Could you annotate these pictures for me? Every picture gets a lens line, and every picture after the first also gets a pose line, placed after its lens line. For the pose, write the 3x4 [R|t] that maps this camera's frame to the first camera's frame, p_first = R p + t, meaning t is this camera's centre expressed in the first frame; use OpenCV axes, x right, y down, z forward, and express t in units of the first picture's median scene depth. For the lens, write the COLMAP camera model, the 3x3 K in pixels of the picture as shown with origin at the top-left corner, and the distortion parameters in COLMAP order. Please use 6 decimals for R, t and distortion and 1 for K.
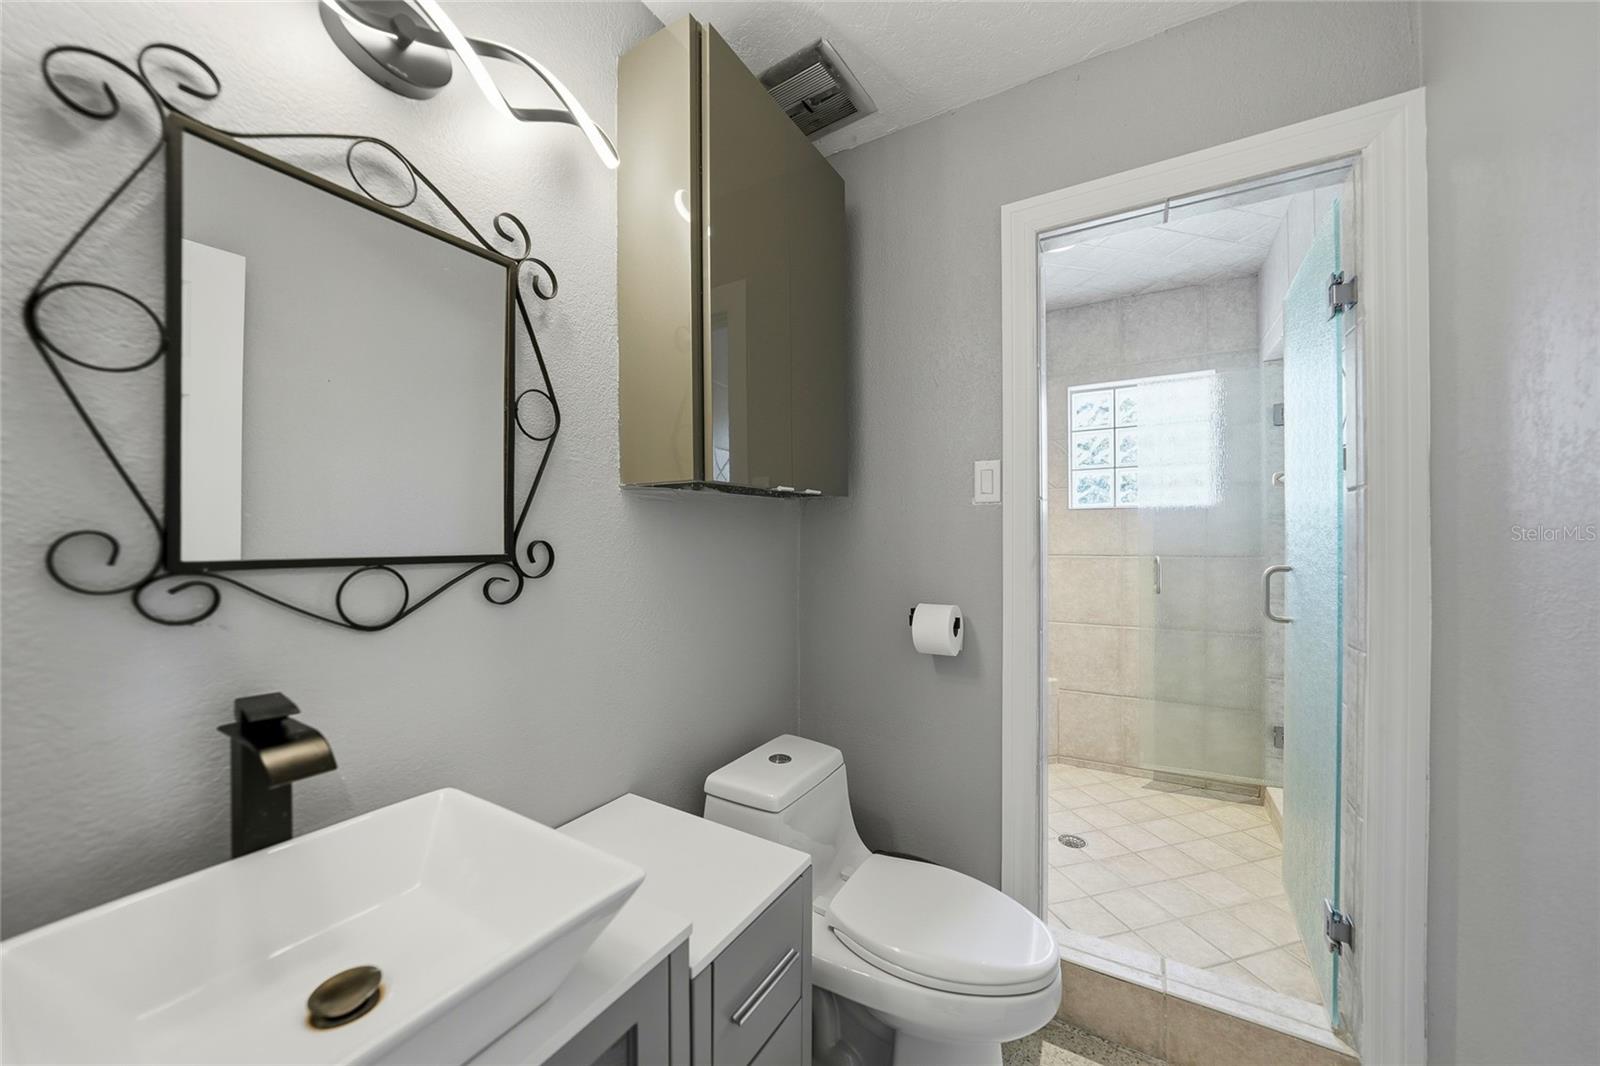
lens RADIAL K [[561.8, 0, 807.7], [0, 561.8, 535.4], [0, 0, 1]] dist [-0.025593, 0.005795]
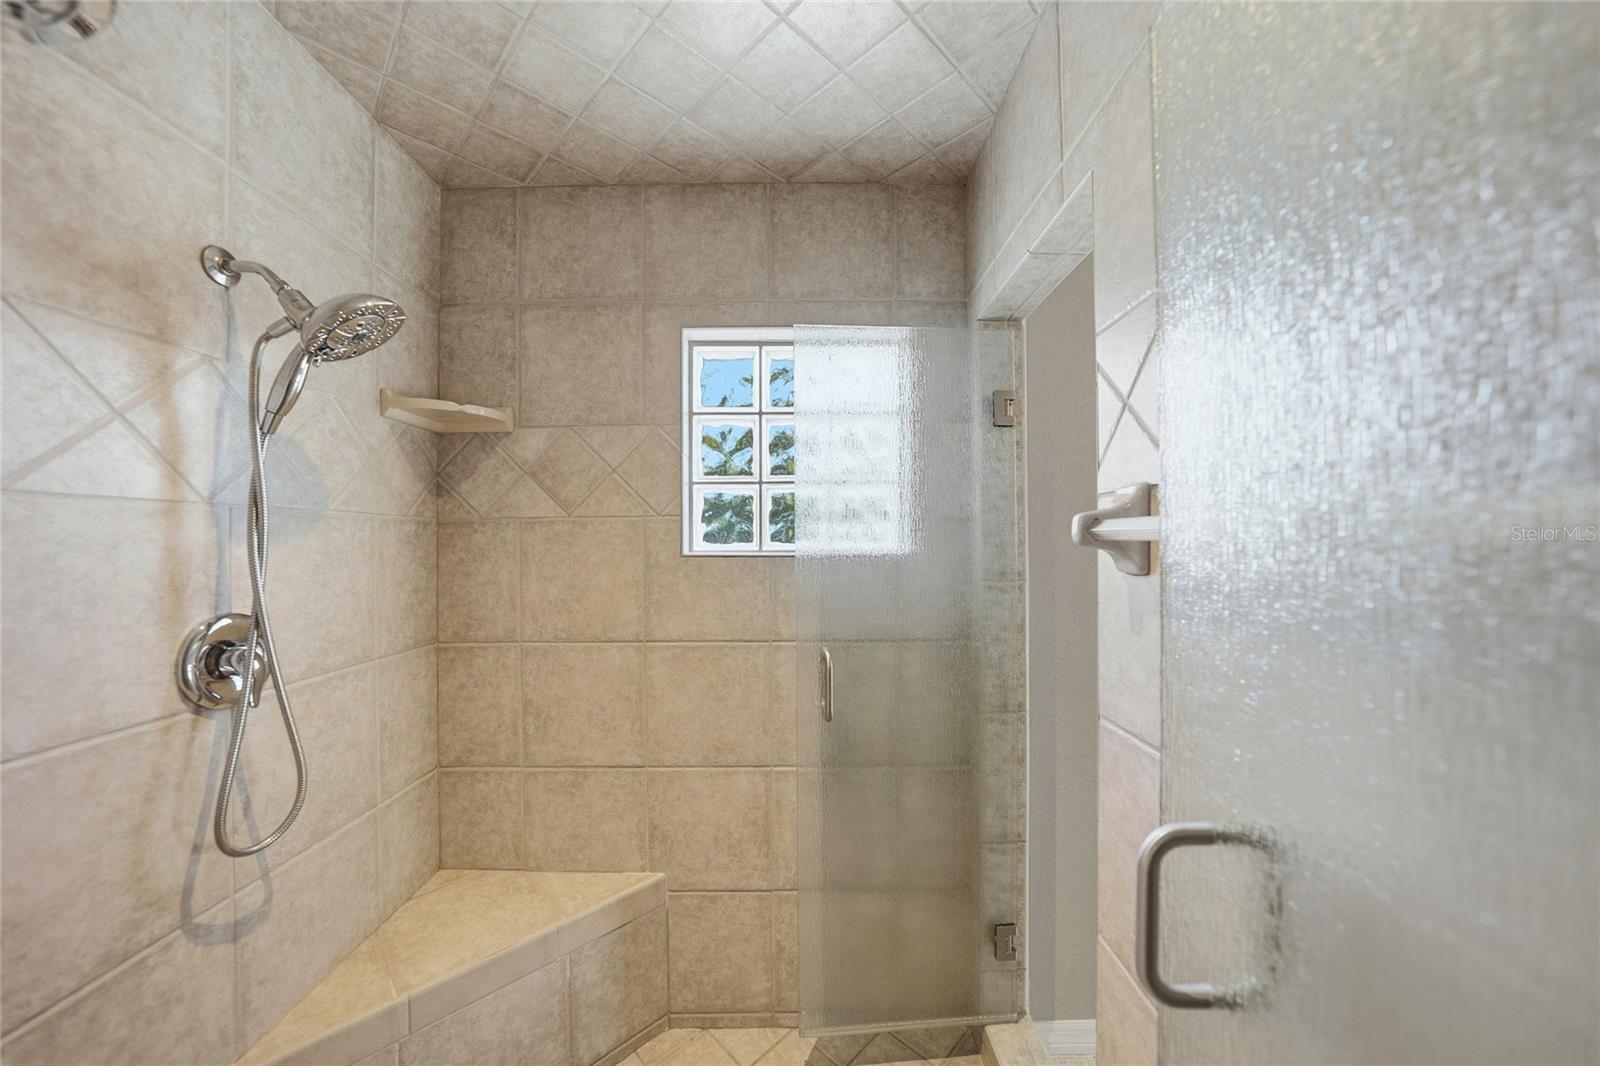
lens RADIAL K [[561.8, 0, 804.5], [0, 561.8, 538.5], [0, 0, 1]] dist [-0.025593, 0.005795]
pose [[0.855154, 0.000412, 0.518374, 0.315772], [0.001918, 0.999990, -0.003959, -0.066860], [-0.518370, 0.004380, 0.855145, 0.525860]]
